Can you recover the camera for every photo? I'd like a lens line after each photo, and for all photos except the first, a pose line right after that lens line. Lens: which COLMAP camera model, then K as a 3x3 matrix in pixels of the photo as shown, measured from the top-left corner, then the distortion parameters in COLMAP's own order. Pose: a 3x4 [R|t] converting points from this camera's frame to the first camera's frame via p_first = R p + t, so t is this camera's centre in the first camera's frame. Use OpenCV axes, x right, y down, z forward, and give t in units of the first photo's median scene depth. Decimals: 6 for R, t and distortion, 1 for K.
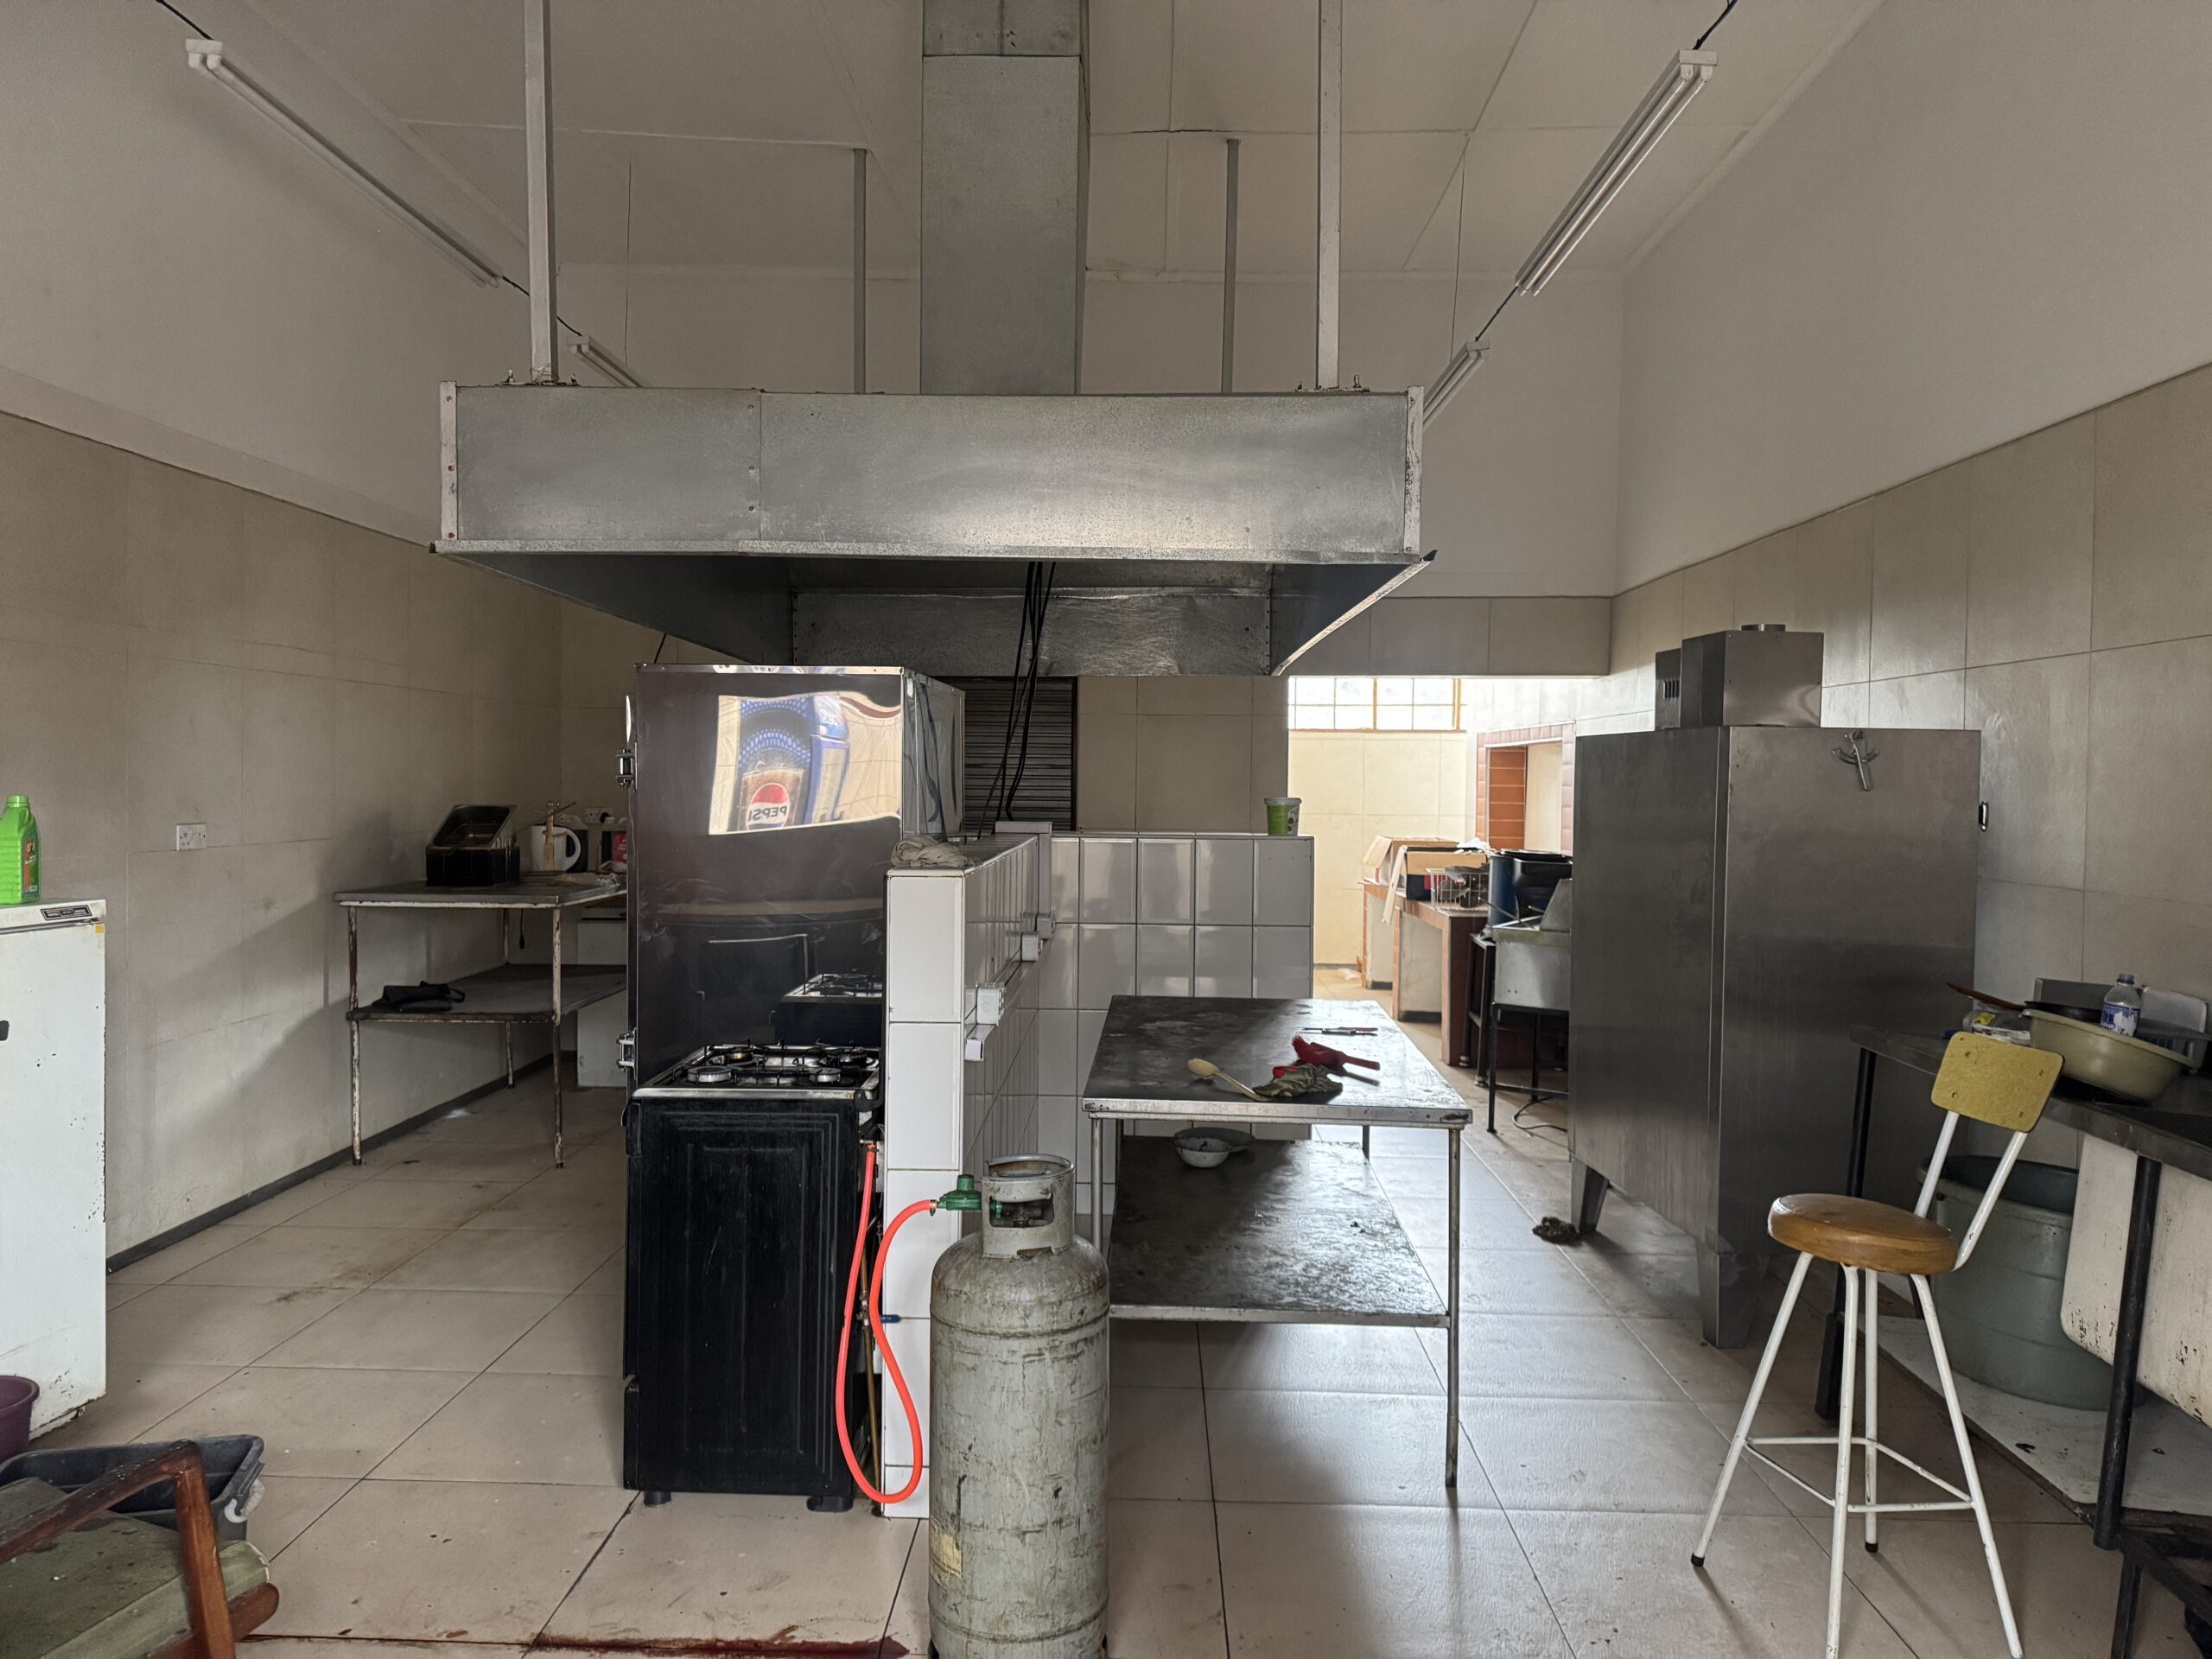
lens RADIAL K [[1551.7, 0, 1106.0], [0, 1551.7, 829.5], [0, 0, 1]] dist [0.066433, -0.002153]
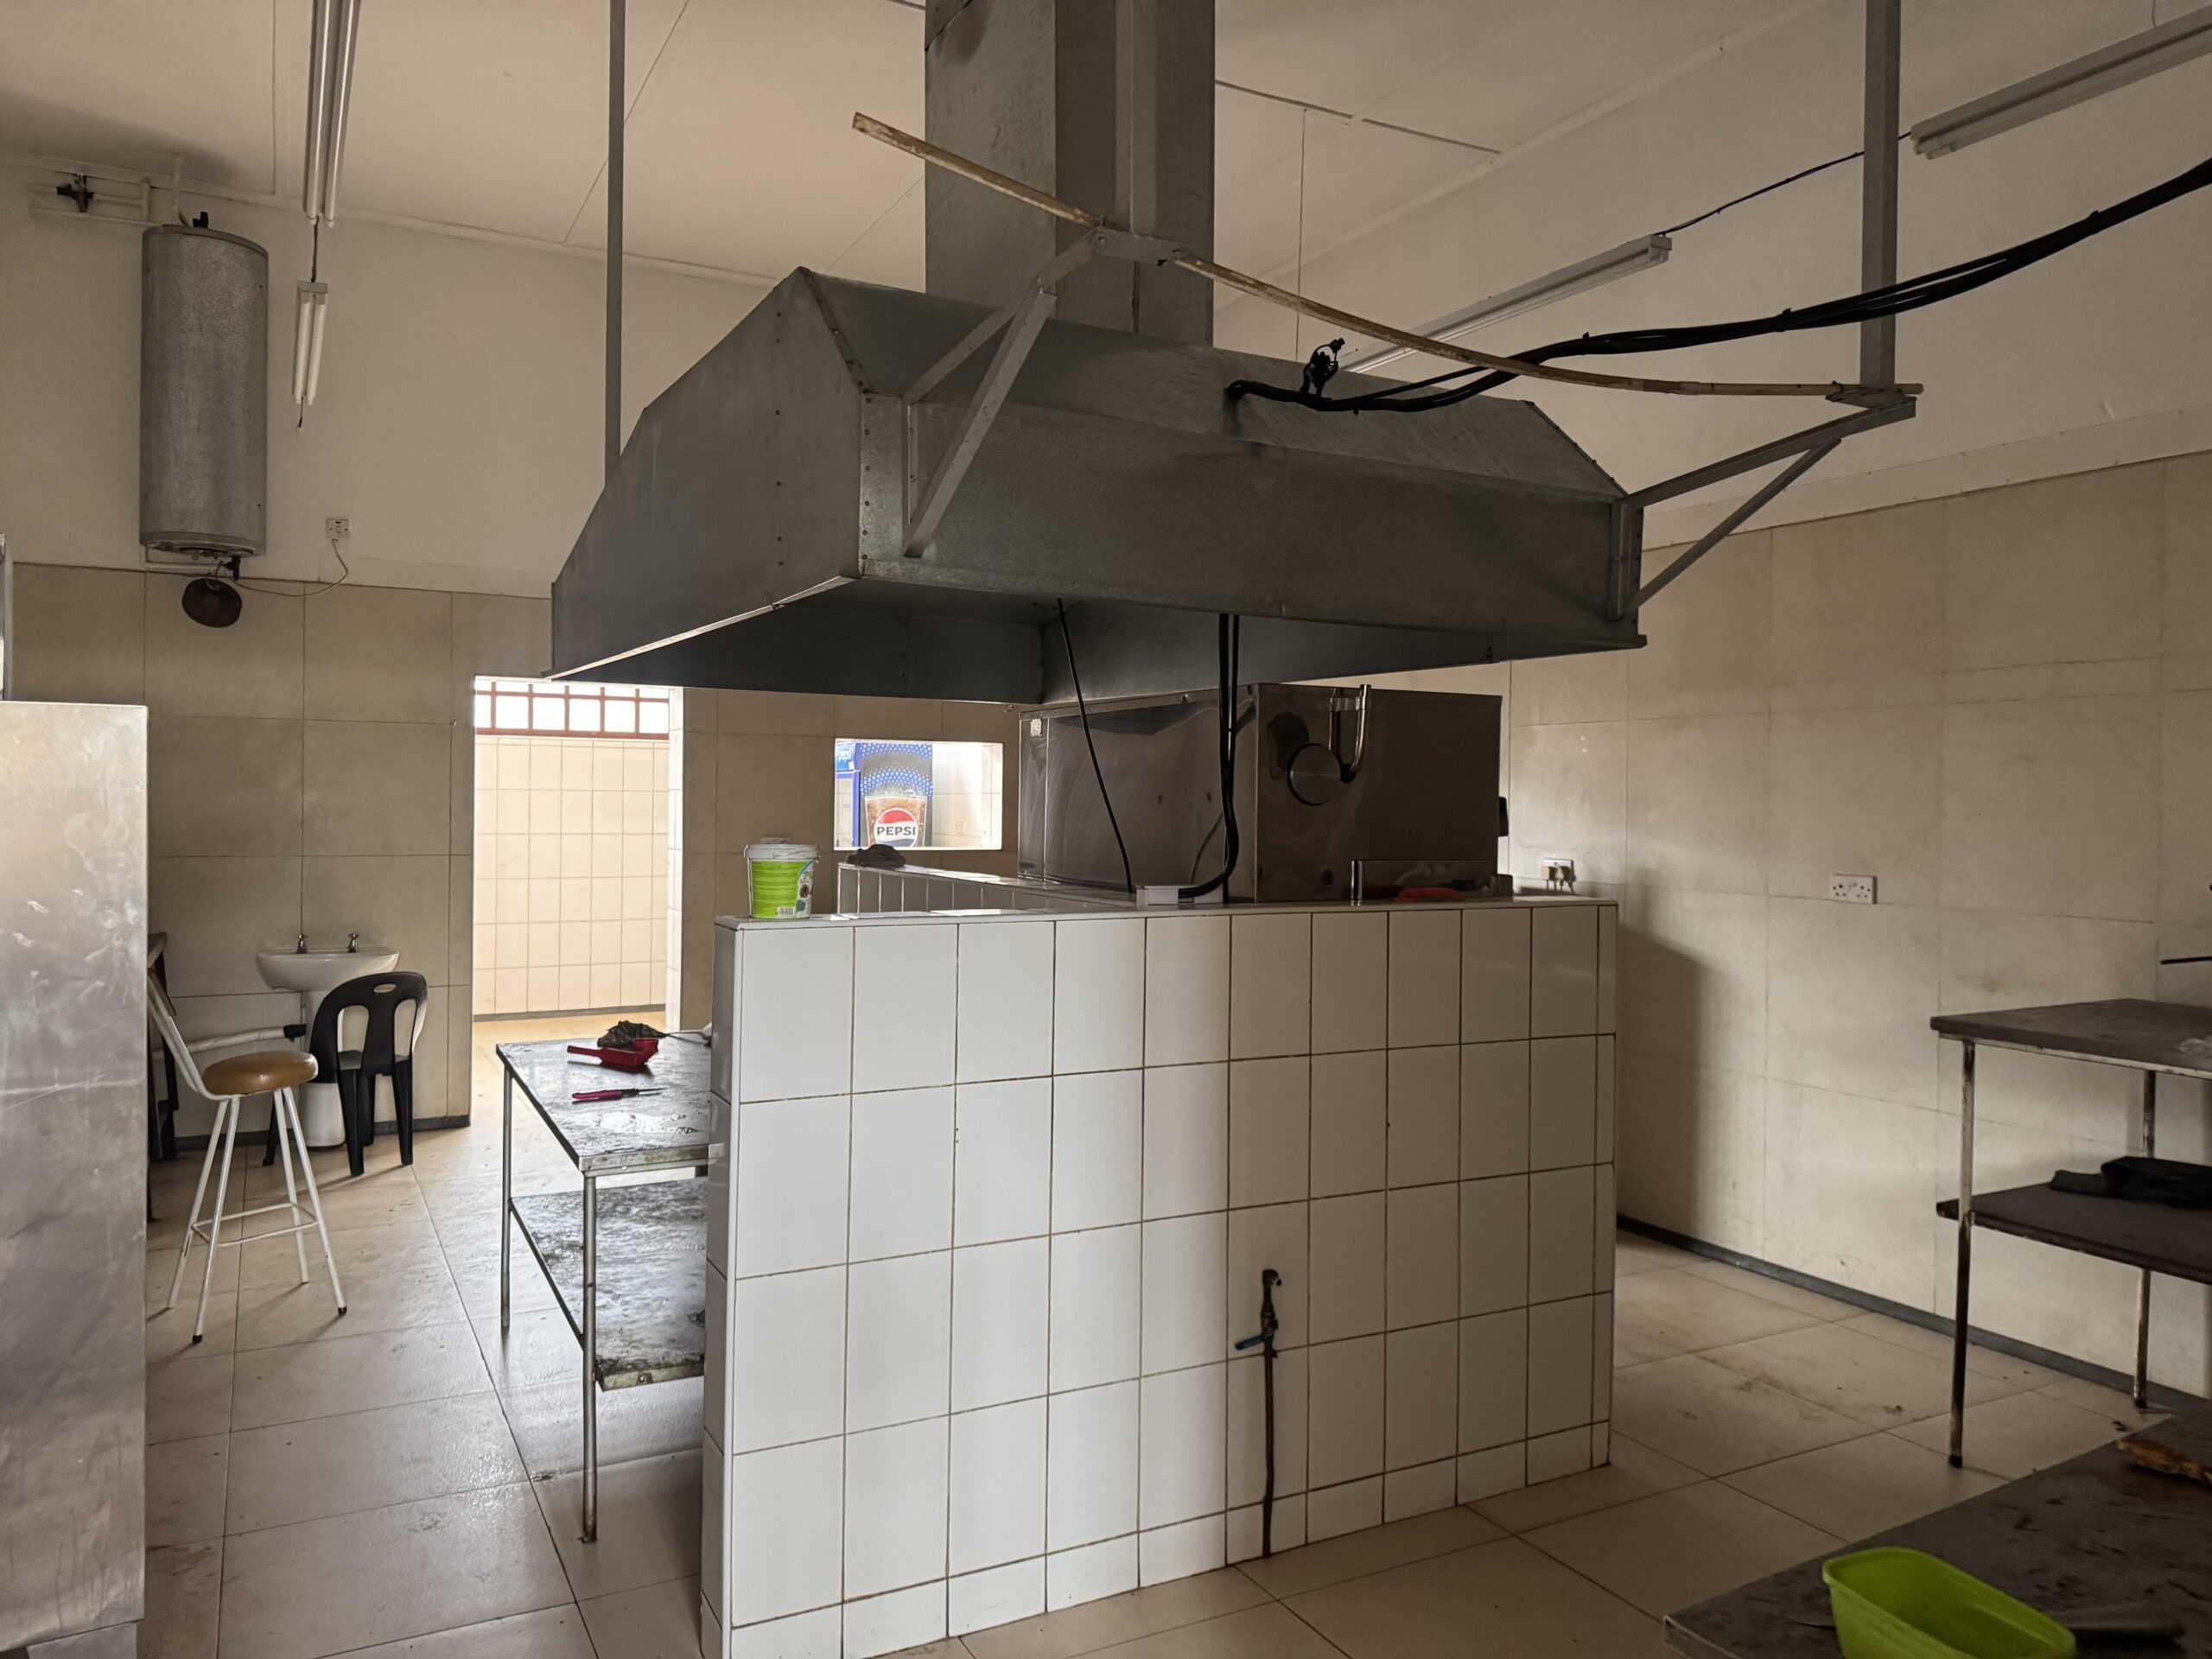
lens RADIAL K [[1551.7, 0, 1106.0], [0, 1551.7, 829.5], [0, 0, 1]] dist [0.066433, -0.002153]
pose [[-0.869186, -0.005952, -0.494449, 0.364815], [-0.034147, 0.998263, 0.048009, -0.077782], [0.493304, 0.058612, -0.867880, 1.981197]]
